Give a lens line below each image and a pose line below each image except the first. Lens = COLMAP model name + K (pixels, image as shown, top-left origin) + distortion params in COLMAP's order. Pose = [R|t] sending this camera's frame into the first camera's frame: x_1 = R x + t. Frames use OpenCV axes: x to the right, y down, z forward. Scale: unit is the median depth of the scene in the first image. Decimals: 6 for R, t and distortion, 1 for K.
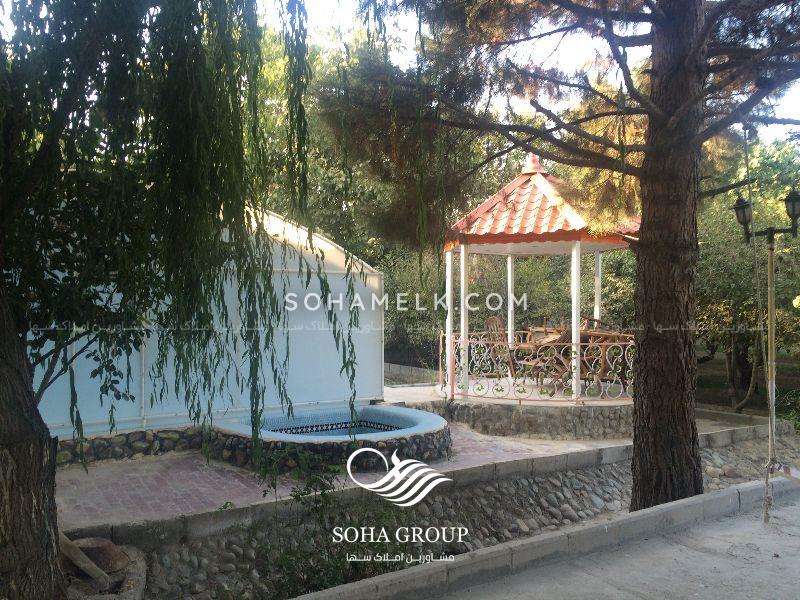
lens RADIAL K [[688.5, 0, 400.0], [0, 688.5, 300.0], [0, 0, 1]] dist [0.084863, -0.115109]
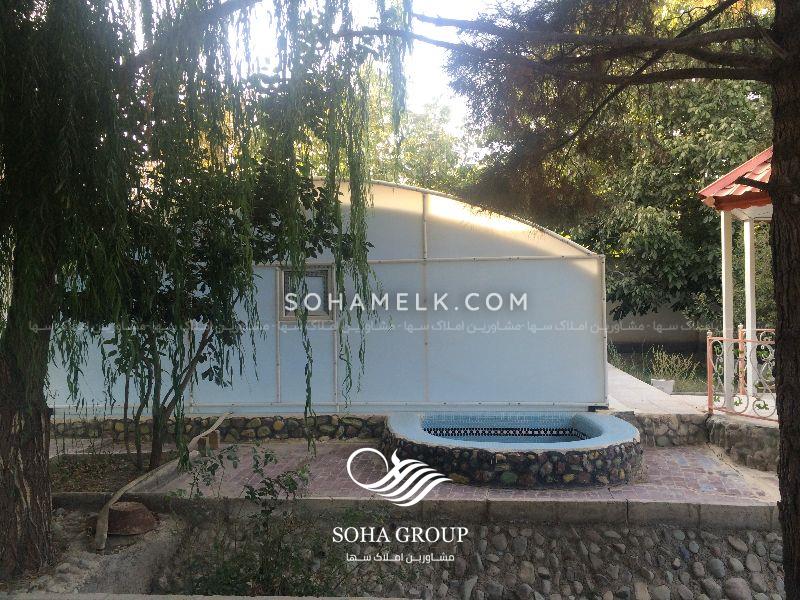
lens RADIAL K [[688.5, 0, 400.0], [0, 688.5, 300.0], [0, 0, 1]] dist [0.084863, -0.115109]
pose [[0.789410, -0.013928, -0.613708, 0.382201], [0.019270, 0.999812, 0.002097, 0.011726], [0.613563, -0.013482, 0.789531, 0.244122]]
